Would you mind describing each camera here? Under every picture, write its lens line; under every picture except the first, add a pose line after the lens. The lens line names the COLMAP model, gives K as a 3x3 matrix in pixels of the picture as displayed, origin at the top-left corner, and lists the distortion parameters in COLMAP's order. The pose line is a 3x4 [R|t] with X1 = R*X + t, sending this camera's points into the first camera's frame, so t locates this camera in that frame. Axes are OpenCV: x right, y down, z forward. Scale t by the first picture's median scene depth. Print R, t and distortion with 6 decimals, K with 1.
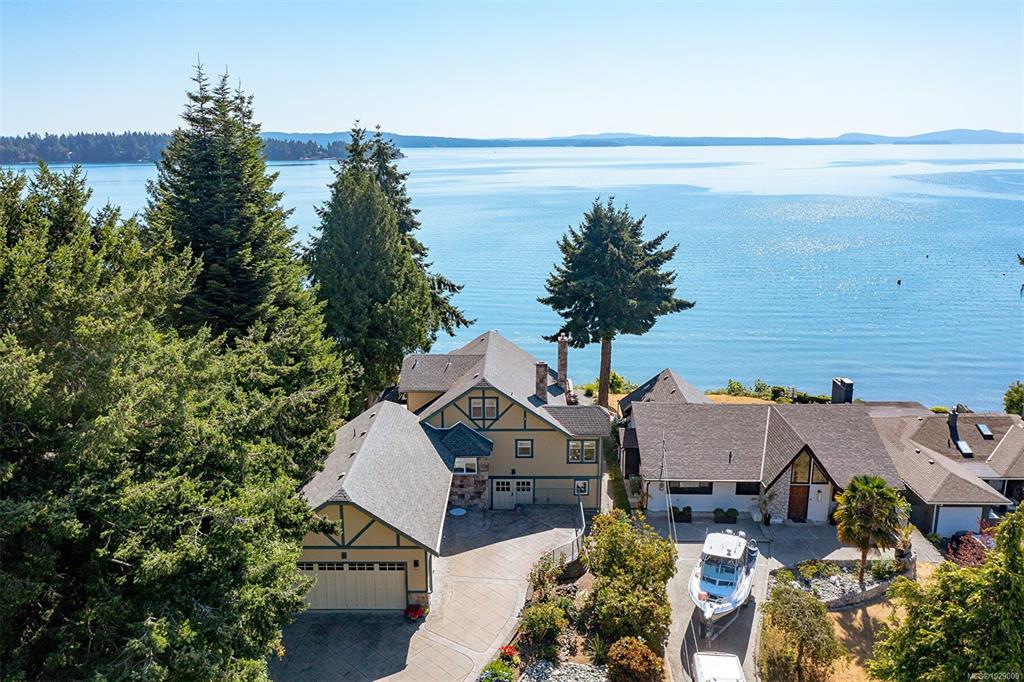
lens RADIAL K [[816.7, 0, 504.9], [0, 816.7, 342.1], [0, 0, 1]] dist [-0.000726, 0.003560]
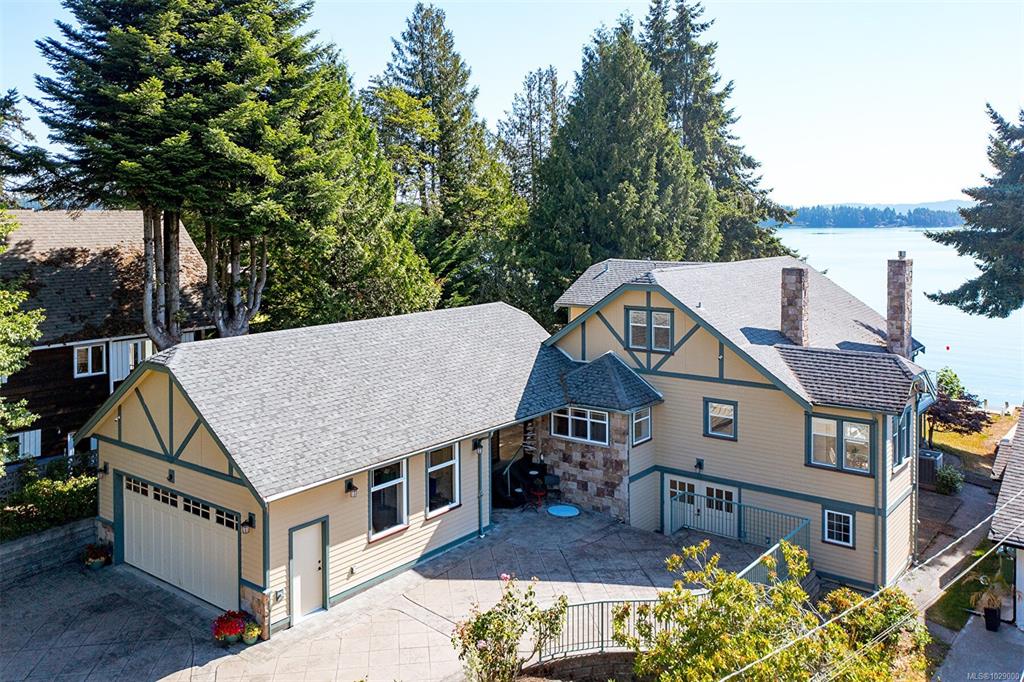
lens RADIAL K [[847.0, 0, 506.3], [0, 847.0, 238.1], [0, 0, 1]] dist [-0.000892, -0.001177]
pose [[0.793153, 0.016331, -0.608804, 0.235448], [-0.142576, 0.976841, -0.159544, 0.123474], [0.592099, 0.213344, 0.777112, 0.494779]]
